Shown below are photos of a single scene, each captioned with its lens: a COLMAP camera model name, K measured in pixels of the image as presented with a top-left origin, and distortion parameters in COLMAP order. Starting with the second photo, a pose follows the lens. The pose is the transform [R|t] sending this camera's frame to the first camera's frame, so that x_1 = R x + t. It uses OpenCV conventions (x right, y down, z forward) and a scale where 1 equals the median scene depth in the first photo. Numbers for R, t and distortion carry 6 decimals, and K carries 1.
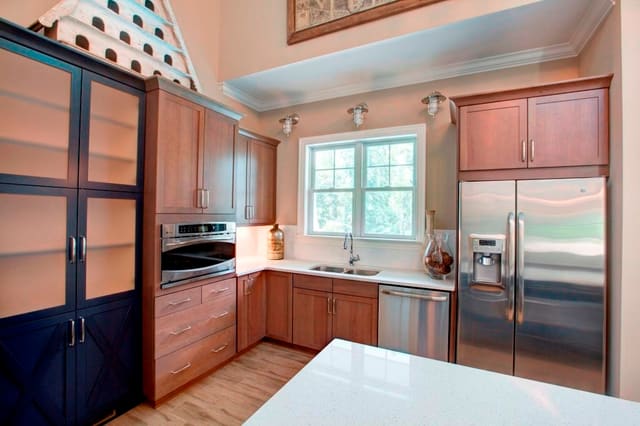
lens RADIAL K [[289.7, 0, 321.8], [0, 289.7, 211.8], [0, 0, 1]] dist [-0.035623, 0.006338]
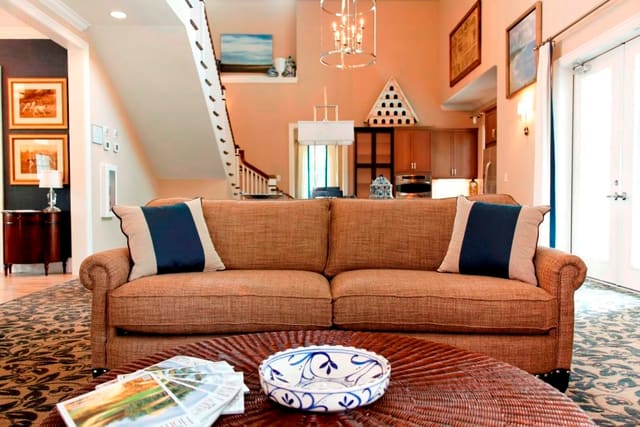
lens RADIAL K [[507.5, 0, 318.7], [0, 507.5, 212.8], [0, 0, 1]] dist [0.006527, 0.004412]
pose [[0.462169, 0.013336, -0.886692, 3.231304], [0.016399, 0.999587, 0.023582, 0.248944], [0.886640, -0.025439, 0.461759, -1.853143]]
